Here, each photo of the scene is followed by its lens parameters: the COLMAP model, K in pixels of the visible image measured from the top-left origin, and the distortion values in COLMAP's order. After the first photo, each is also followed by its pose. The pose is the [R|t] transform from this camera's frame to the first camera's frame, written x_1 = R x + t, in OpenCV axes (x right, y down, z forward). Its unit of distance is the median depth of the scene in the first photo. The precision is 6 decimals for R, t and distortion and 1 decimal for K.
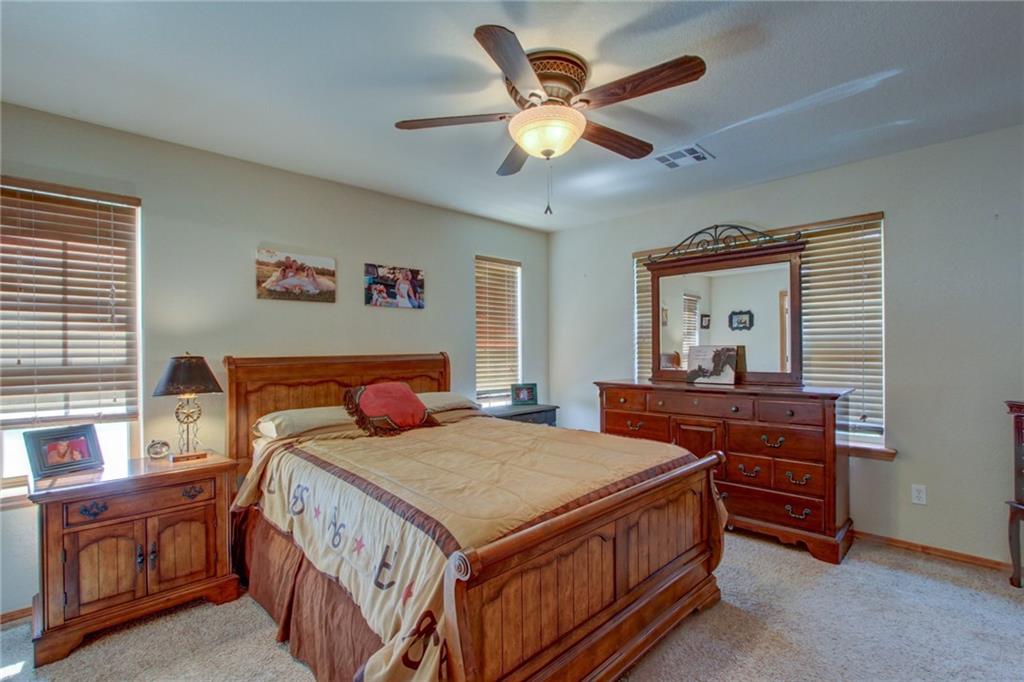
lens RADIAL K [[475.1, 0, 509.8], [0, 475.1, 349.3], [0, 0, 1]] dist [-0.017080, 0.001197]
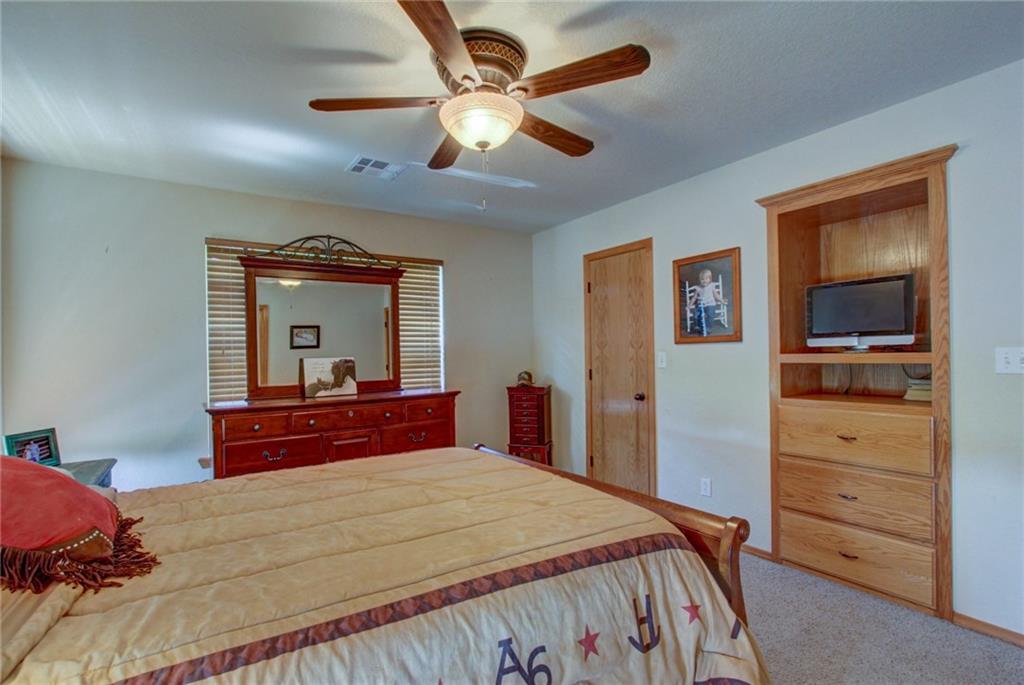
lens RADIAL K [[475.5, 0, 510.8], [0, 475.5, 355.2], [0, 0, 1]] dist [-0.001158, -0.000041]
pose [[0.202040, -0.000552, 0.979377, -0.484550], [0.019882, 0.999796, -0.003538, -0.001272], [-0.979175, 0.020186, 0.202010, 0.456536]]
